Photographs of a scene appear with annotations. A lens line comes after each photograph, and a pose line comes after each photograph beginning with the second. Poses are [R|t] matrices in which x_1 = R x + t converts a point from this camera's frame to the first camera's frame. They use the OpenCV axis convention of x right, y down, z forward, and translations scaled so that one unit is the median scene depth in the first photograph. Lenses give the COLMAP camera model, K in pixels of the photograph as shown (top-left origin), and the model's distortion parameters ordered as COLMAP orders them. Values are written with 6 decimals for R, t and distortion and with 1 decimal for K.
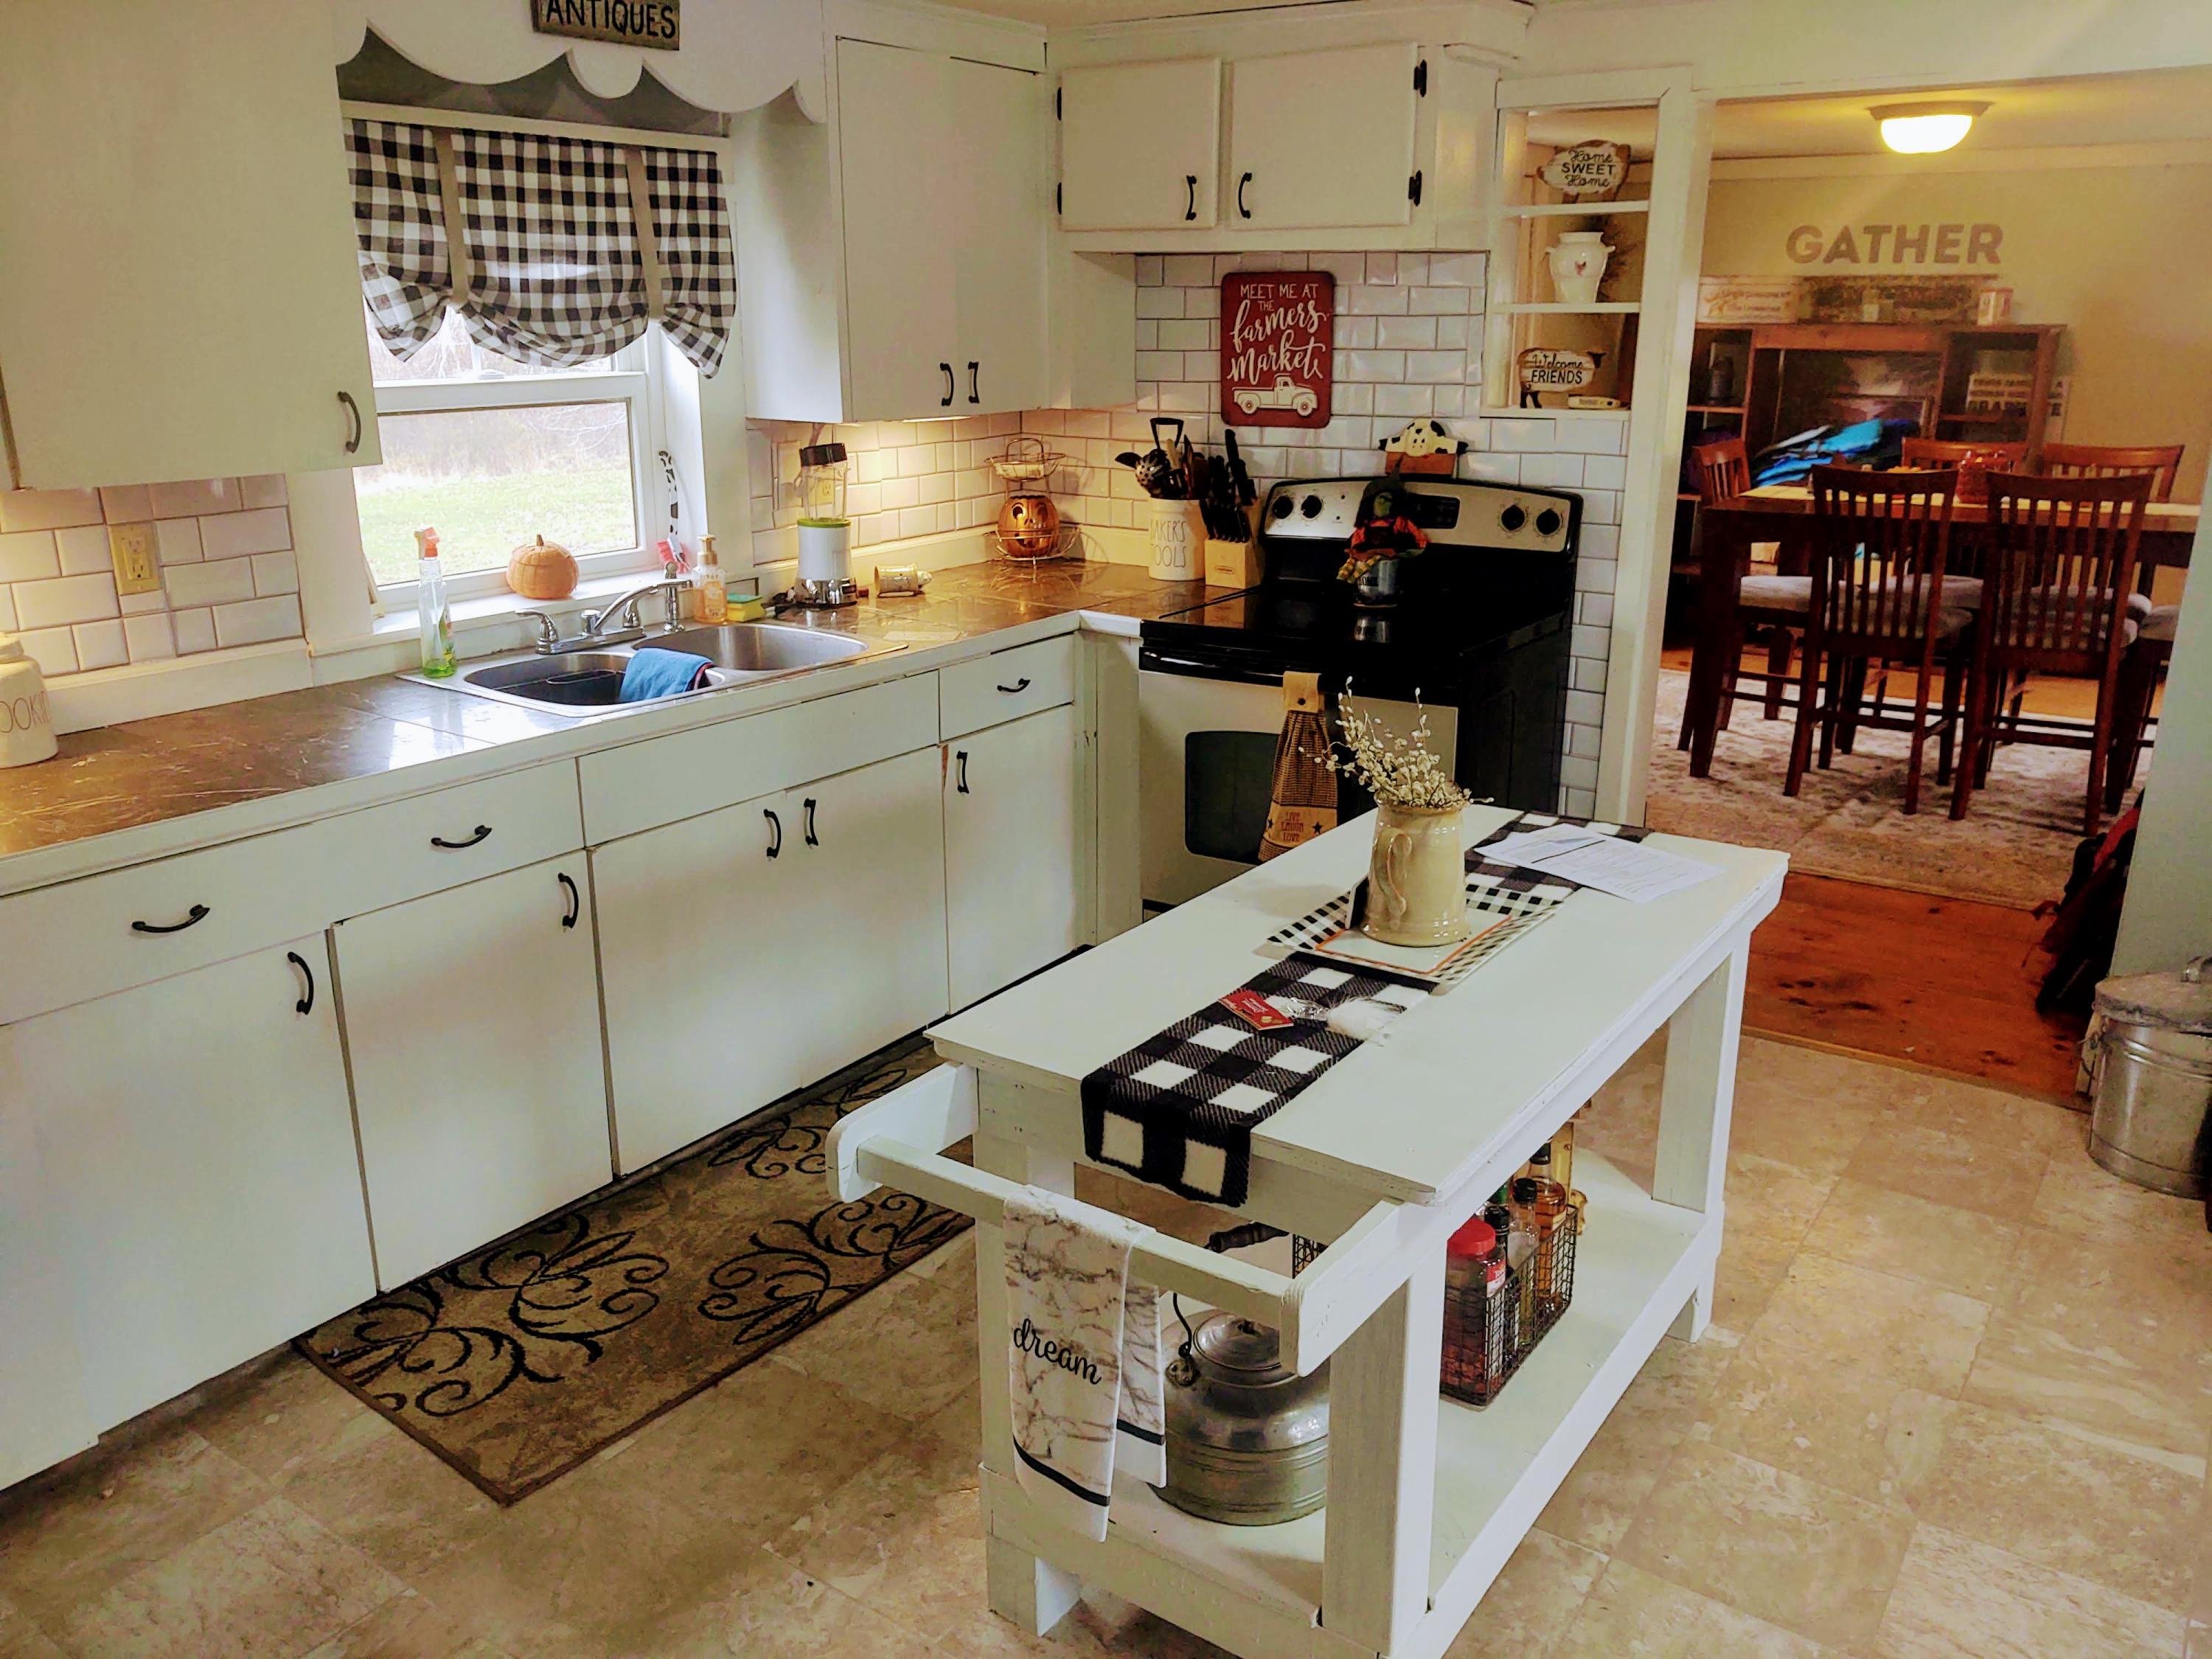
lens RADIAL K [[1687.6, 0, 1109.6], [0, 1687.6, 830.7], [0, 0, 1]] dist [0.006621, 0.004456]
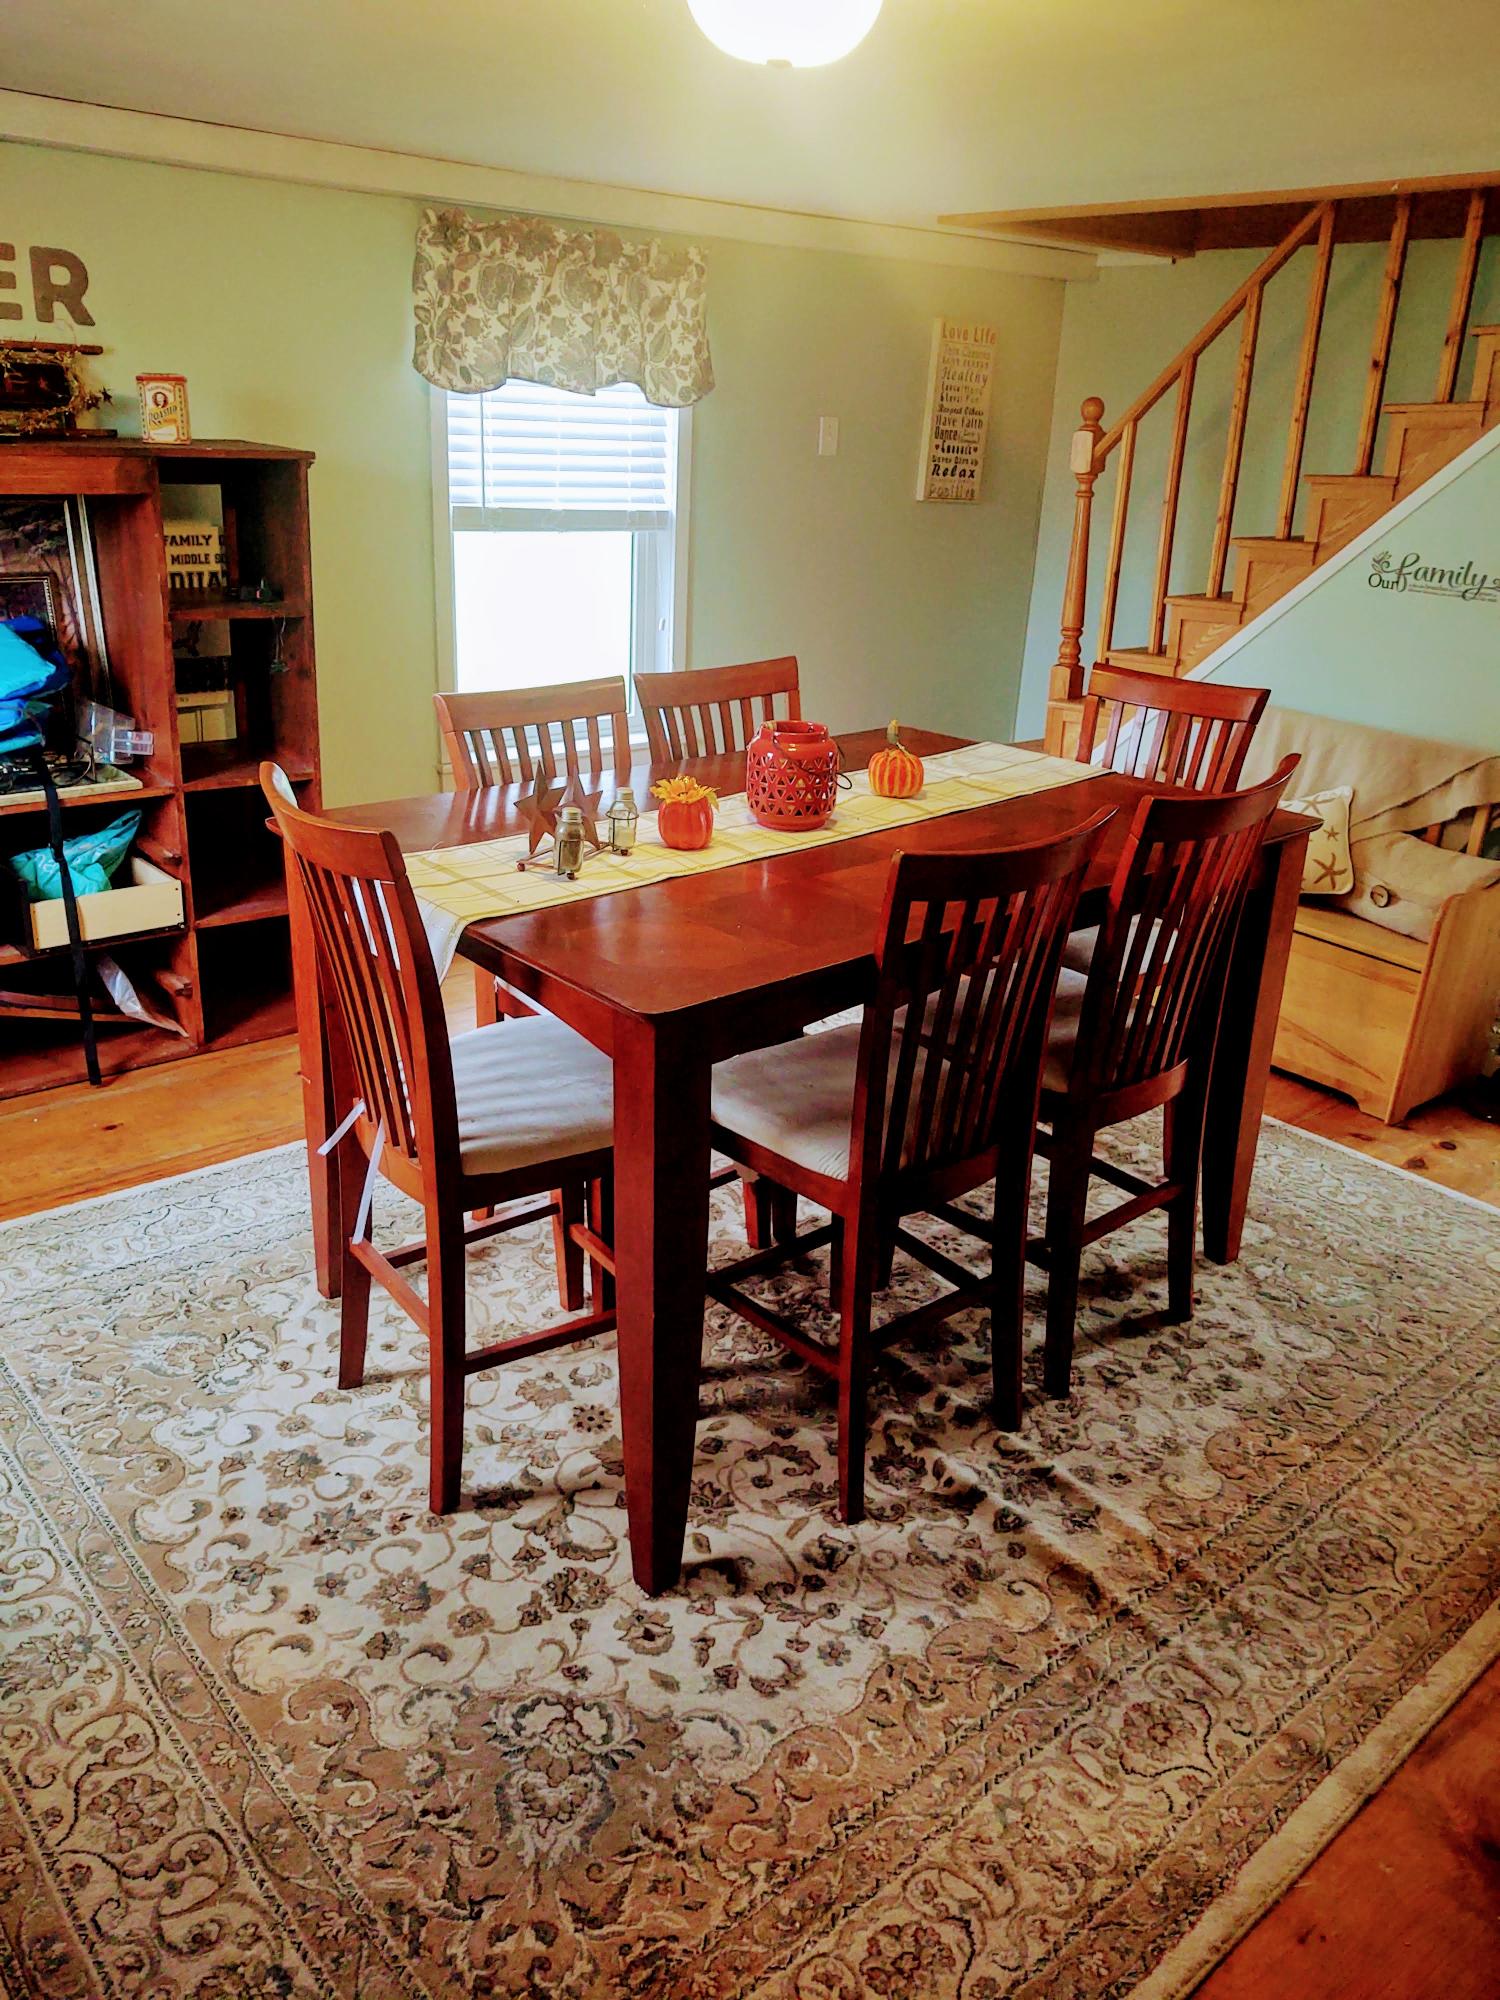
lens RADIAL K [[1525.9, 0, 753.0], [0, 1525.9, 986.3], [0, 0, 1]] dist [0.006621, 0.004456]
pose [[0.233994, -0.338082, 0.911563, 0.060311], [0.253572, 0.926364, 0.278480, -0.283556], [-0.938588, 0.165984, 0.302492, 0.879423]]
